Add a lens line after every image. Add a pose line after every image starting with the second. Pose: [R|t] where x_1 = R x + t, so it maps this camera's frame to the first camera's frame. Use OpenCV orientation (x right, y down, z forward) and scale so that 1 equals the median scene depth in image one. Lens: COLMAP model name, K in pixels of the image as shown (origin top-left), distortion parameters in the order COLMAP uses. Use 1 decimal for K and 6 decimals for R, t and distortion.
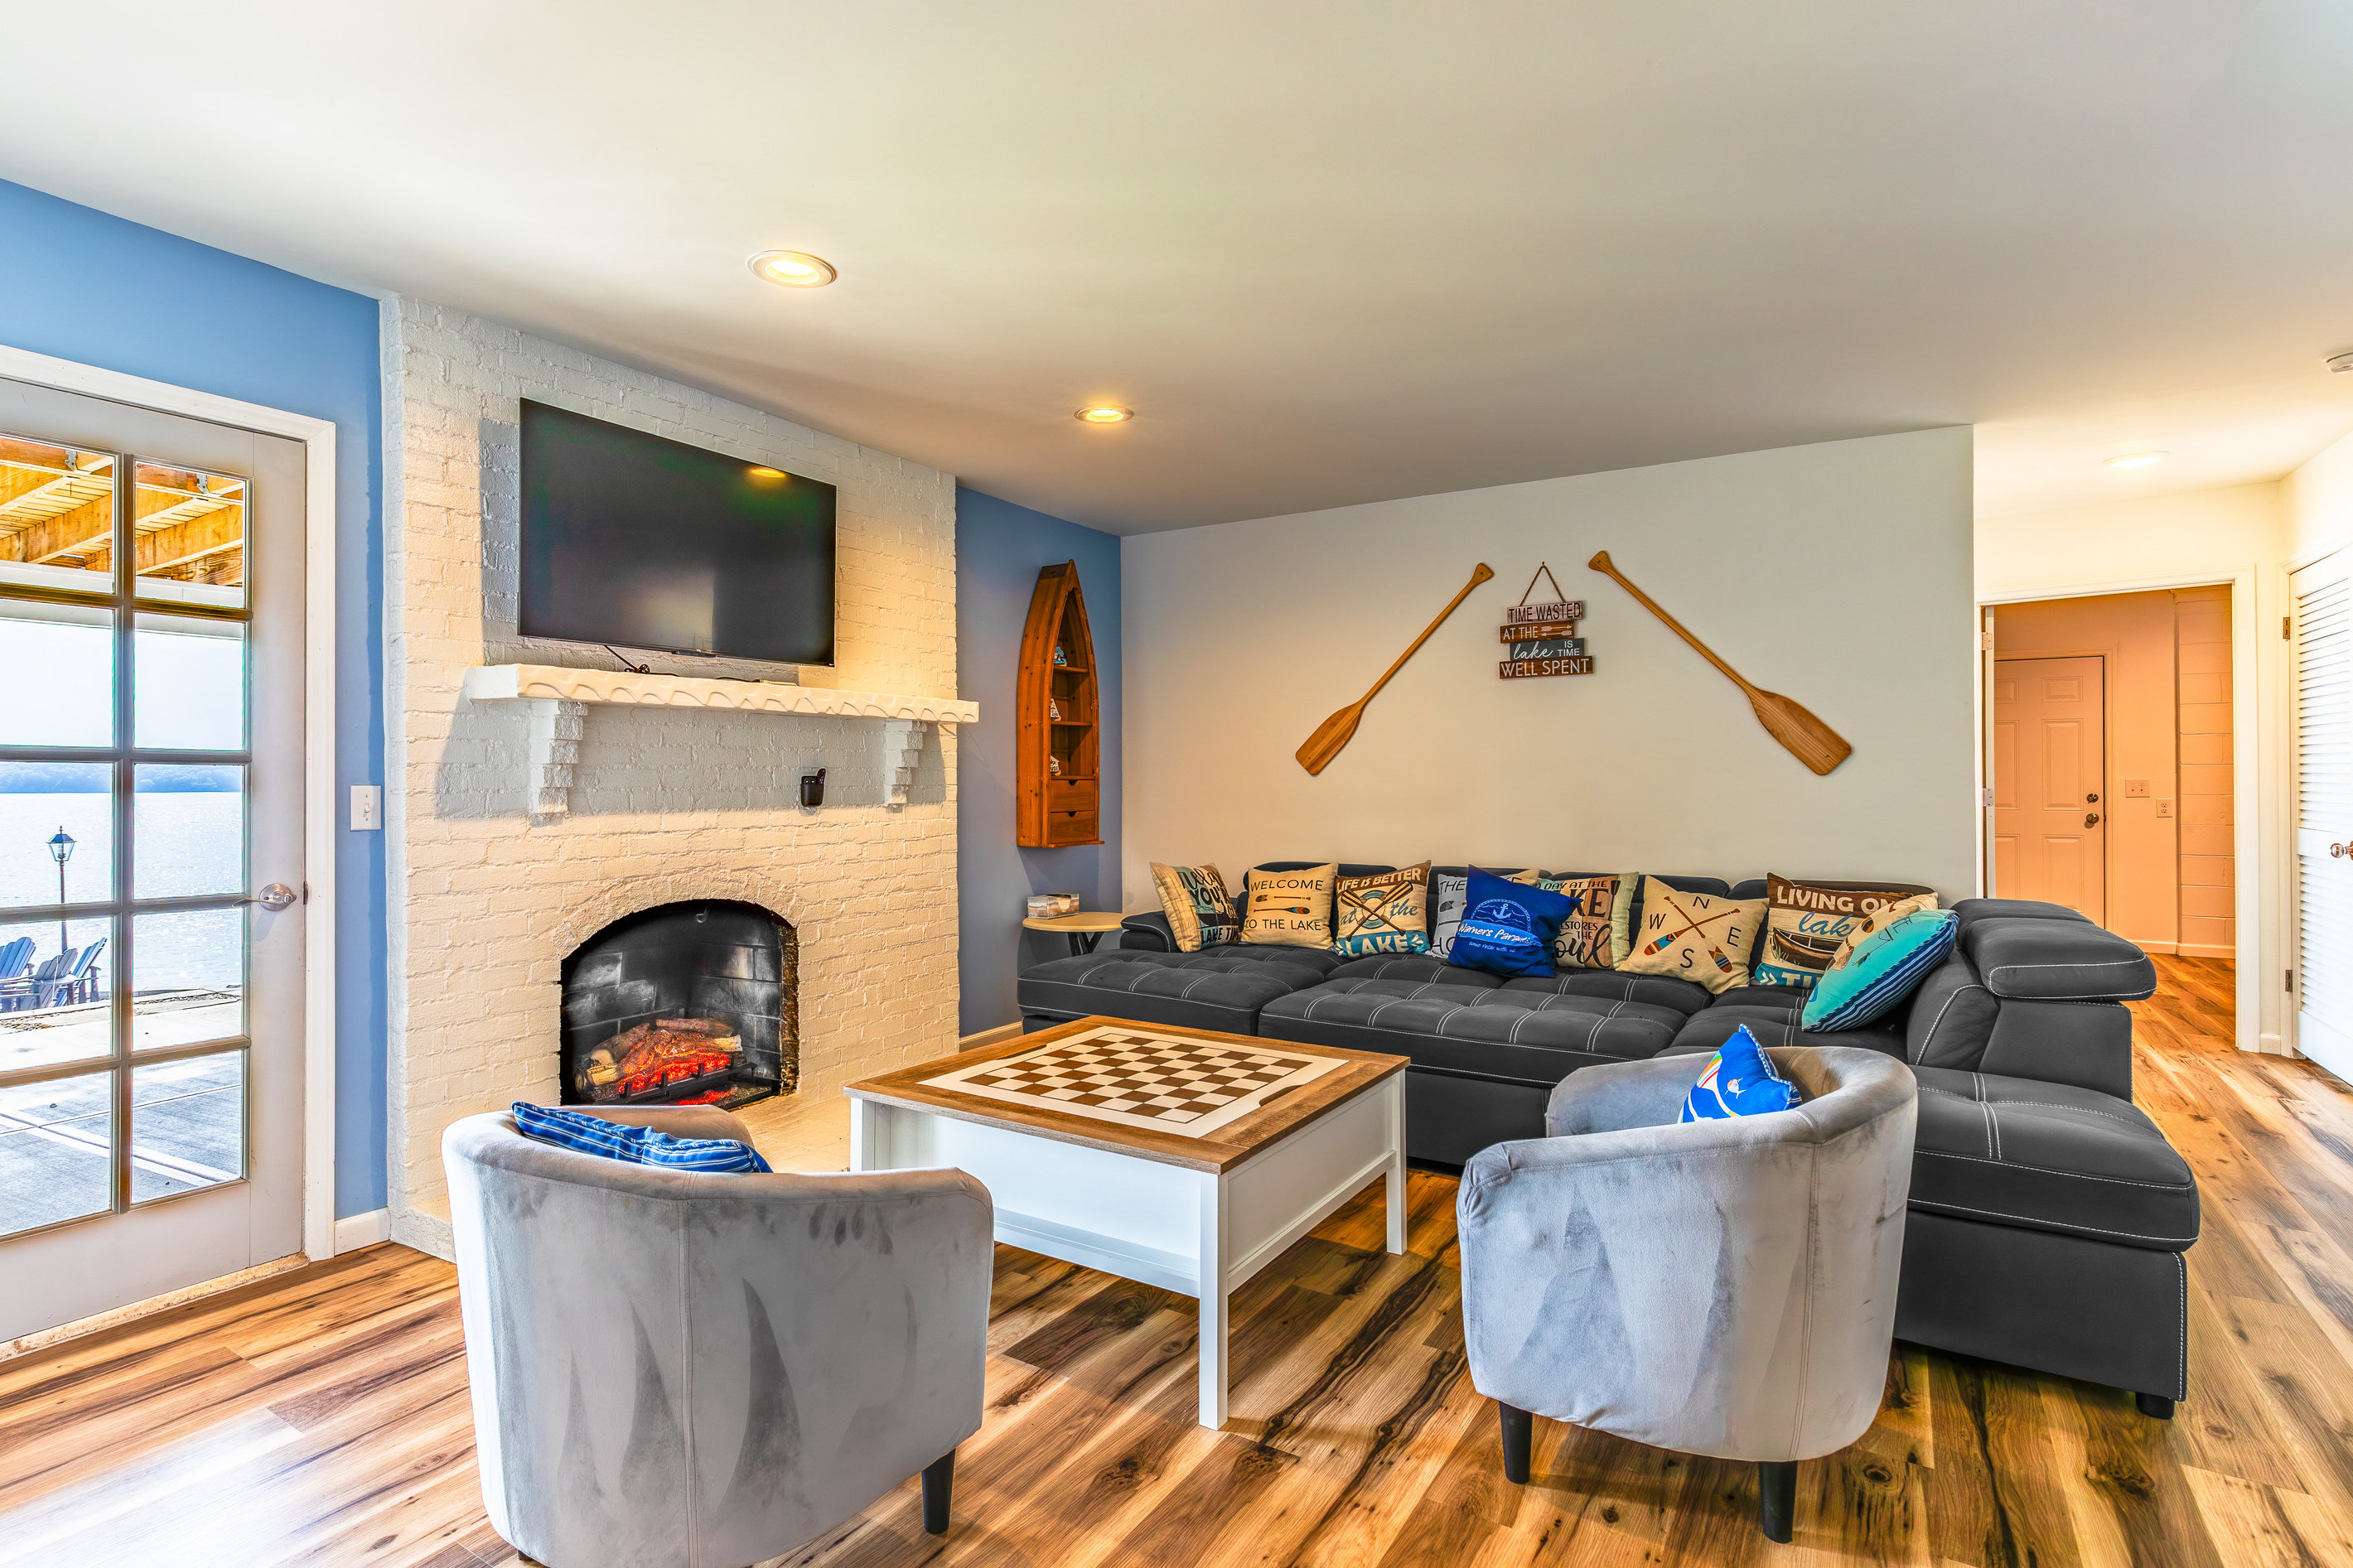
lens RADIAL K [[1098.5, 0, 1176.5], [0, 1098.5, 784.0], [0, 0, 1]] dist [-0.000488, -0.000022]
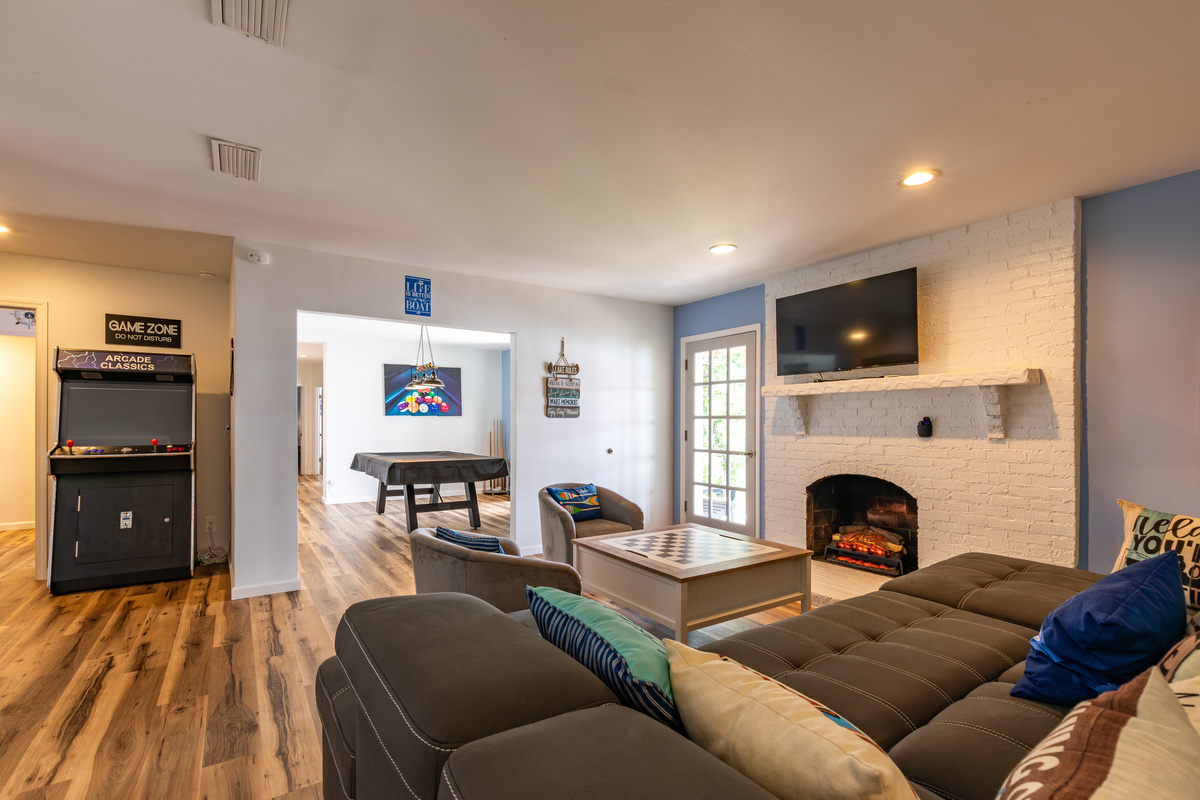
lens RADIAL K [[560.4, 0, 597.0], [0, 560.4, 421.5], [0, 0, 1]] dist [-0.001171, 0.000022]
pose [[-0.412038, 0.000683, -0.911167, 0.812701], [0.000670, 1.000000, 0.000447, -0.007202], [0.911167, -0.000427, -0.412038, 0.920420]]
